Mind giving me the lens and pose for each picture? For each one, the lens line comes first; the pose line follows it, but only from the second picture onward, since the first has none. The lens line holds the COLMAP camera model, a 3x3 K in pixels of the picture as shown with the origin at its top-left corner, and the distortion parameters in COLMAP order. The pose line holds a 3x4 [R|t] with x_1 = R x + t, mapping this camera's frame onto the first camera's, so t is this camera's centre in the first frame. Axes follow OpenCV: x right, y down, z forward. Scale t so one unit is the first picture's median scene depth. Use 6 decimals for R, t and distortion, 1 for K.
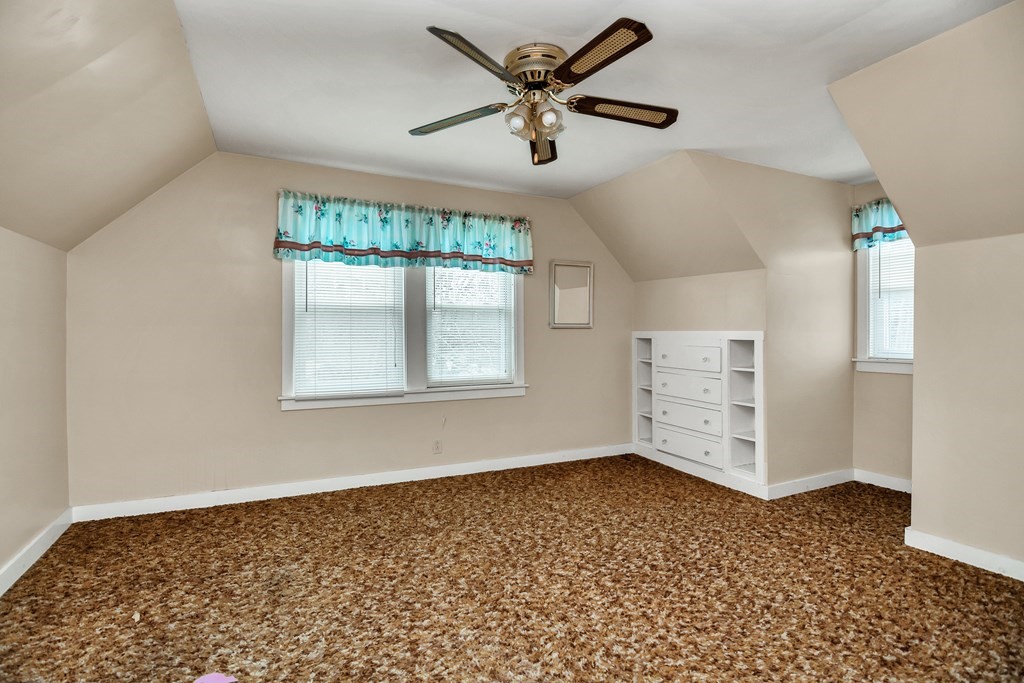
lens RADIAL K [[510.9, 0, 510.0], [0, 510.9, 340.9], [0, 0, 1]] dist [-0.006555, -0.010847]
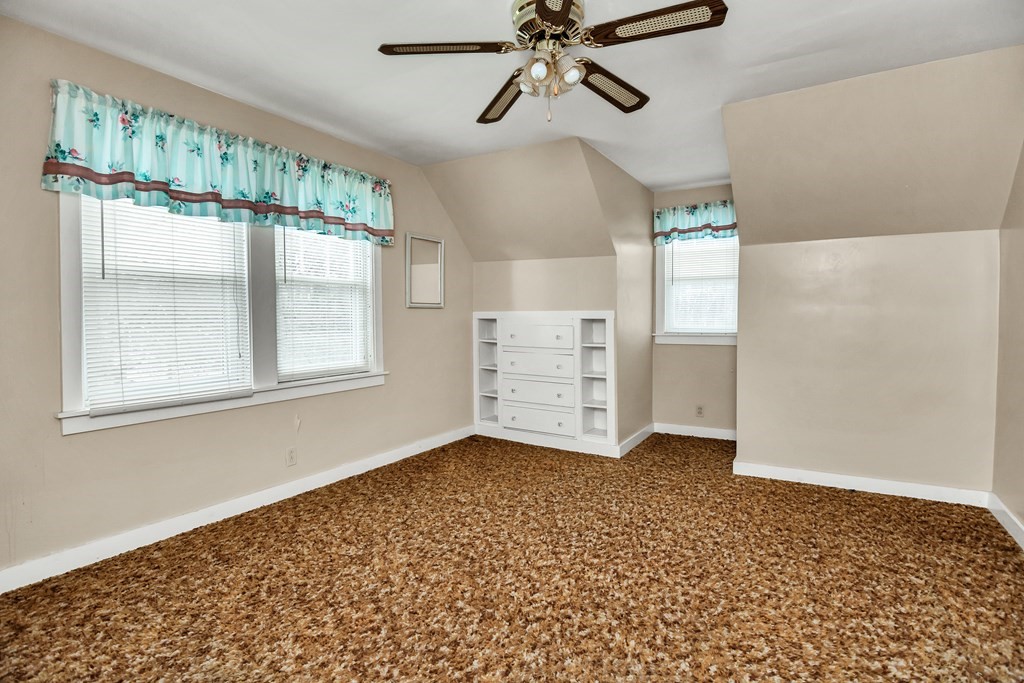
lens RADIAL K [[510.9, 0, 520.3], [0, 510.9, 335.1], [0, 0, 1]] dist [-0.006555, -0.010847]
pose [[0.831902, -0.023359, 0.554430, -0.315993], [0.012368, 0.999646, 0.023559, 0.005689], [-0.554784, -0.012742, 0.831897, 0.170547]]
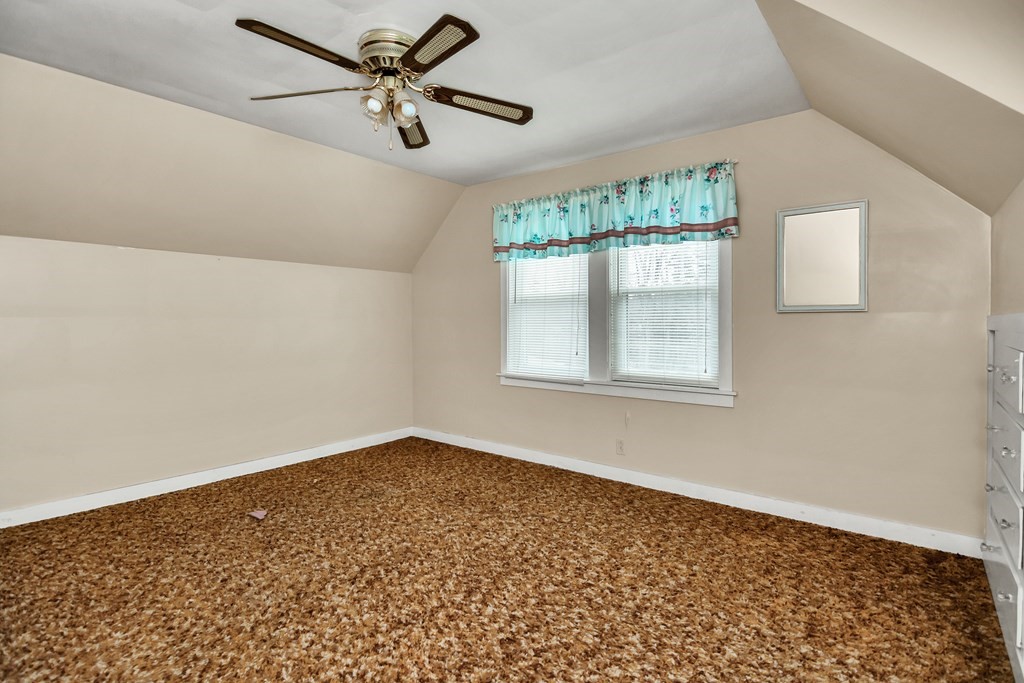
lens RADIAL K [[510.9, 0, 508.7], [0, 510.9, 341.3], [0, 0, 1]] dist [-0.006555, -0.010847]
pose [[0.409087, 0.030723, -0.911978, 0.670258], [-0.014293, 0.999526, 0.027261, -0.001854], [0.912384, 0.001883, 0.409332, 0.506133]]
